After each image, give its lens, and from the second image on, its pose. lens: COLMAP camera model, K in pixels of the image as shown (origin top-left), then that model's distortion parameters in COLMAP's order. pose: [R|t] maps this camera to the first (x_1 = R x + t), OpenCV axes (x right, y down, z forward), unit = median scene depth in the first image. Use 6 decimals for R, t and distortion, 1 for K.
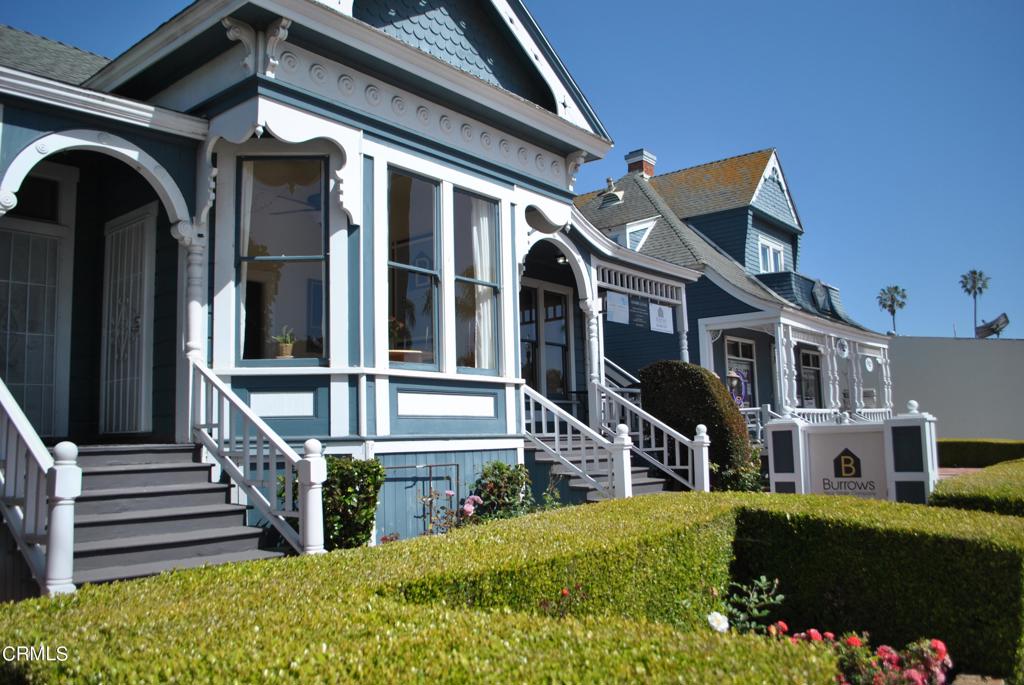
lens RADIAL K [[809.4, 0, 512.0], [0, 809.4, 342.5], [0, 0, 1]] dist [-0.082689, 0.011772]
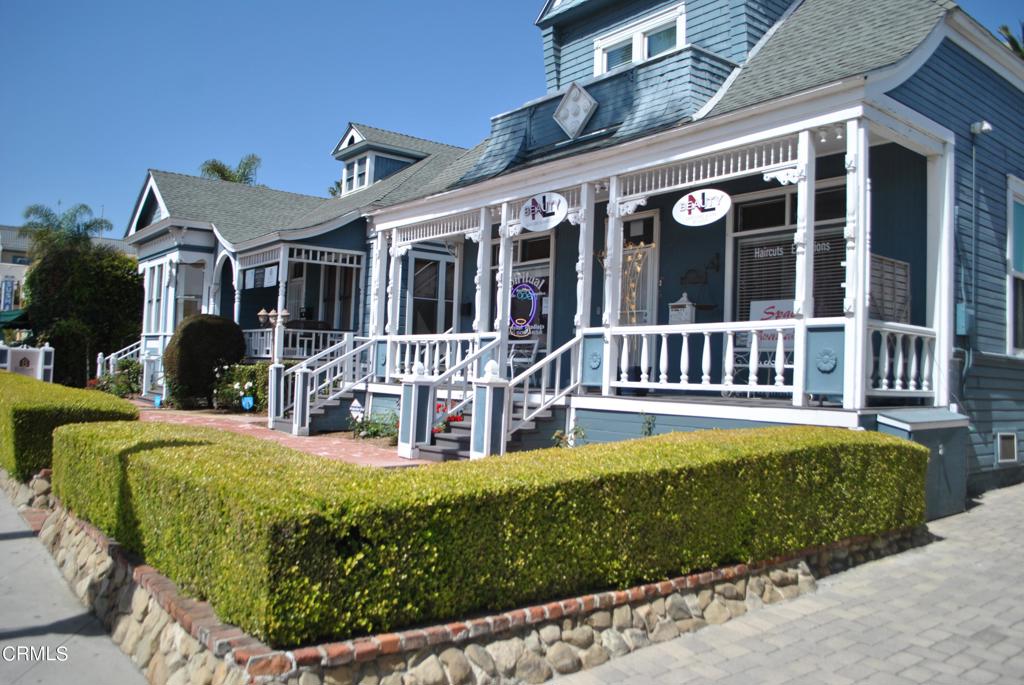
lens RADIAL K [[809.4, 0, 512.0], [0, 809.4, 342.5], [0, 0, 1]] dist [-0.082689, 0.011772]
pose [[-0.216406, -0.016866, -0.976158, 2.255697], [0.083869, 0.995834, -0.035799, 0.261592], [0.972694, -0.089616, -0.214090, 2.651598]]
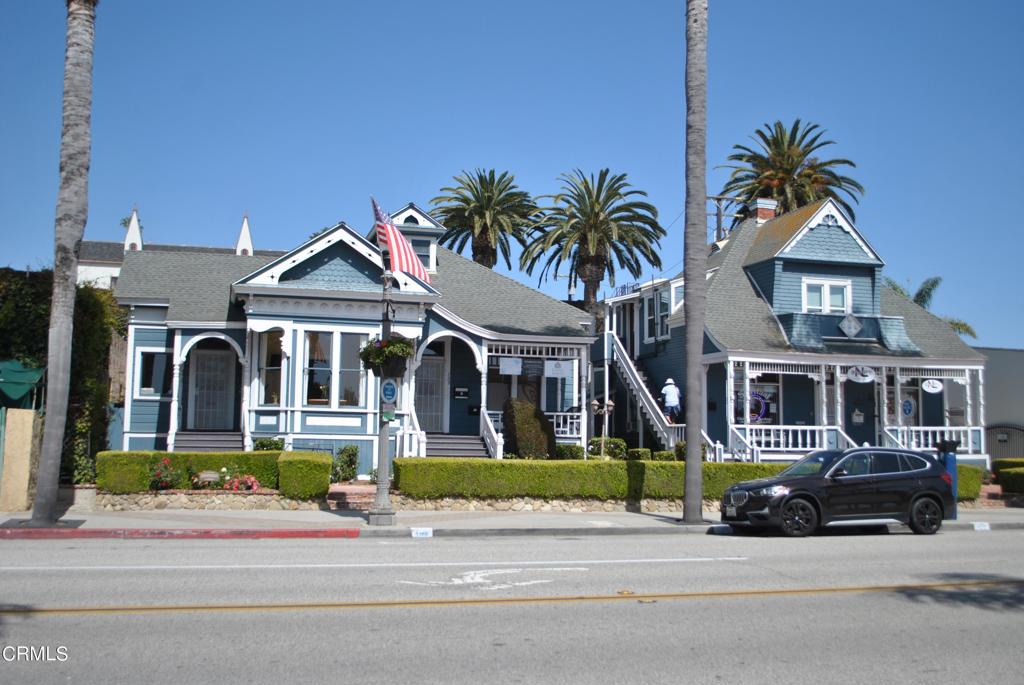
lens RADIAL K [[1017.2, 0, 512.0], [0, 1017.2, 342.5], [0, 0, 1]] dist [-0.056452, -0.002164]
pose [[0.821671, -0.014440, -0.569779, 2.041999], [0.029409, 0.999421, 0.017082, -0.193364], [0.569203, -0.030792, 0.821620, -1.205253]]
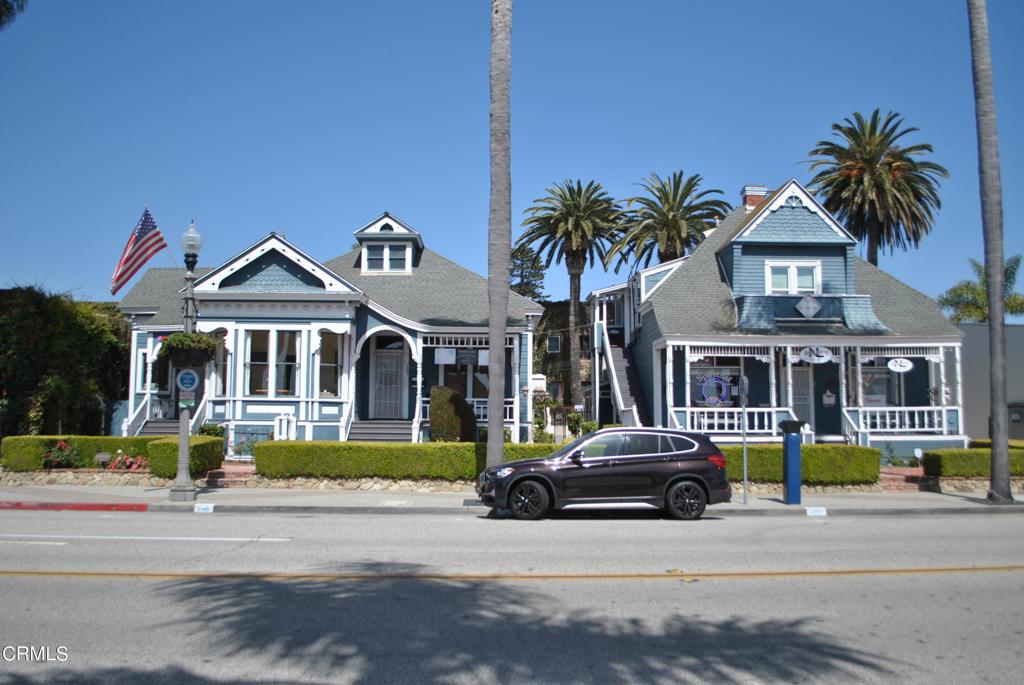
lens RADIAL K [[893.4, 0, 512.0], [0, 893.4, 342.5], [0, 0, 1]] dist [-0.066008, 0.004026]
pose [[0.657971, -0.038460, -0.752060, 2.651495], [0.064997, 0.997868, 0.005835, -0.112902], [0.750233, -0.052721, 0.659069, -0.396419]]
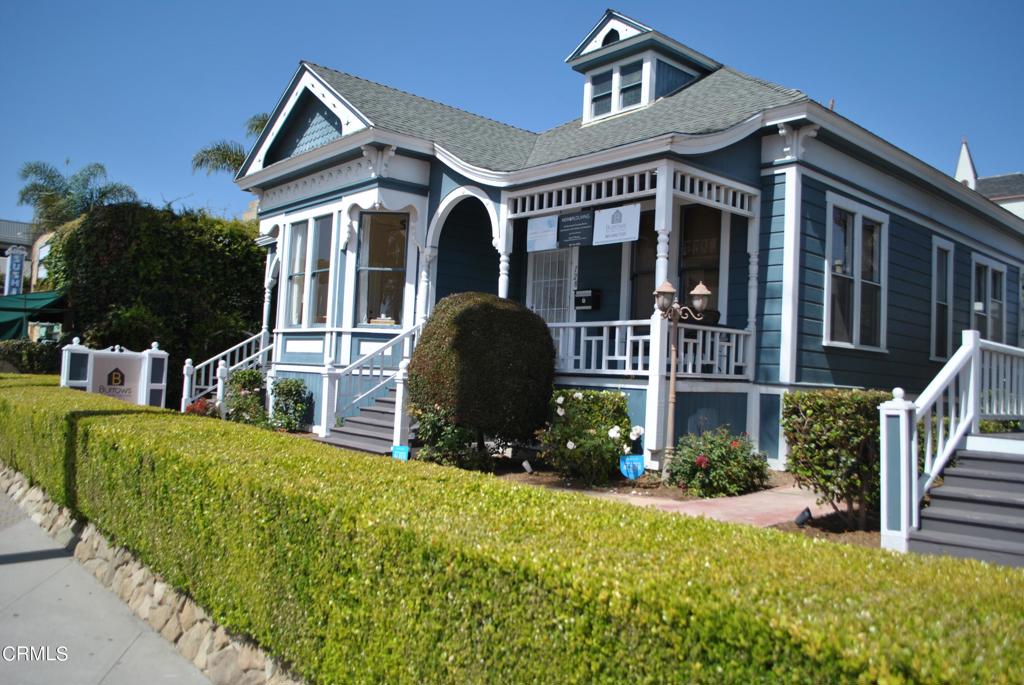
lens RADIAL K [[809.4, 0, 512.0], [0, 809.4, 342.5], [0, 0, 1]] dist [-0.082689, 0.011772]
pose [[-0.163382, -0.026657, -0.986203, 1.468006], [0.072946, 0.996572, -0.039022, 0.157909], [0.983862, -0.078316, -0.160877, 1.598629]]
